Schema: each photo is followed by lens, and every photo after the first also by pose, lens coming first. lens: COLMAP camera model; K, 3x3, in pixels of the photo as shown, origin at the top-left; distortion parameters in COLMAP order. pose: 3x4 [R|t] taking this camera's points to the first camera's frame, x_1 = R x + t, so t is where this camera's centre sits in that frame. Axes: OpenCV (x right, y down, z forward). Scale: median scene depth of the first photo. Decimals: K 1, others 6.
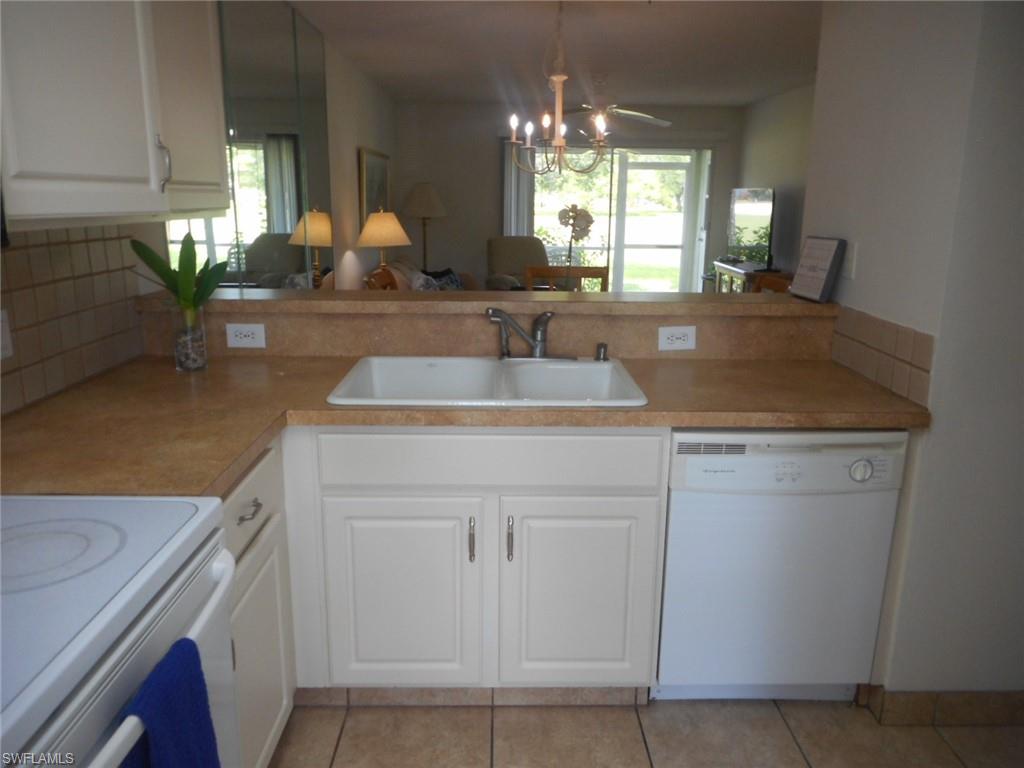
lens RADIAL K [[755.8, 0, 512.0], [0, 755.8, 384.0], [0, 0, 1]] dist [0.006196, 0.006730]
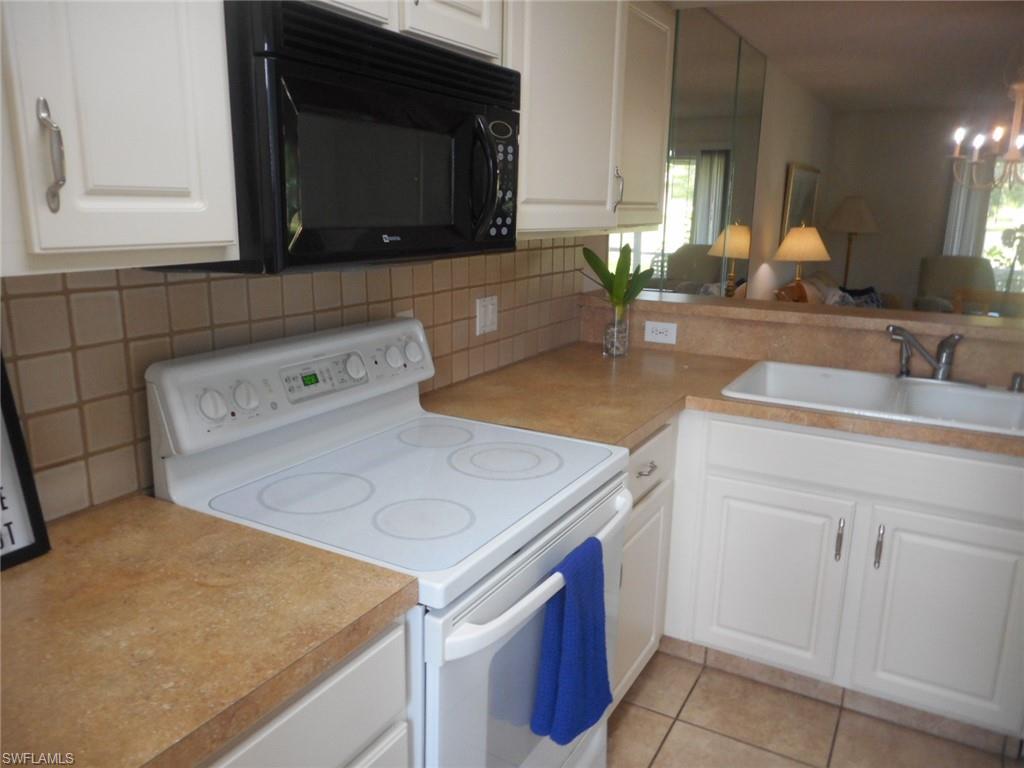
lens RADIAL K [[770.4, 0, 512.0], [0, 770.4, 384.0], [0, 0, 1]] dist [-0.008559, -0.002280]
pose [[0.862600, 0.120405, -0.491349, 0.045893], [-0.128400, 0.991567, 0.017568, 0.024715], [0.489321, 0.047935, 0.870785, -0.149437]]
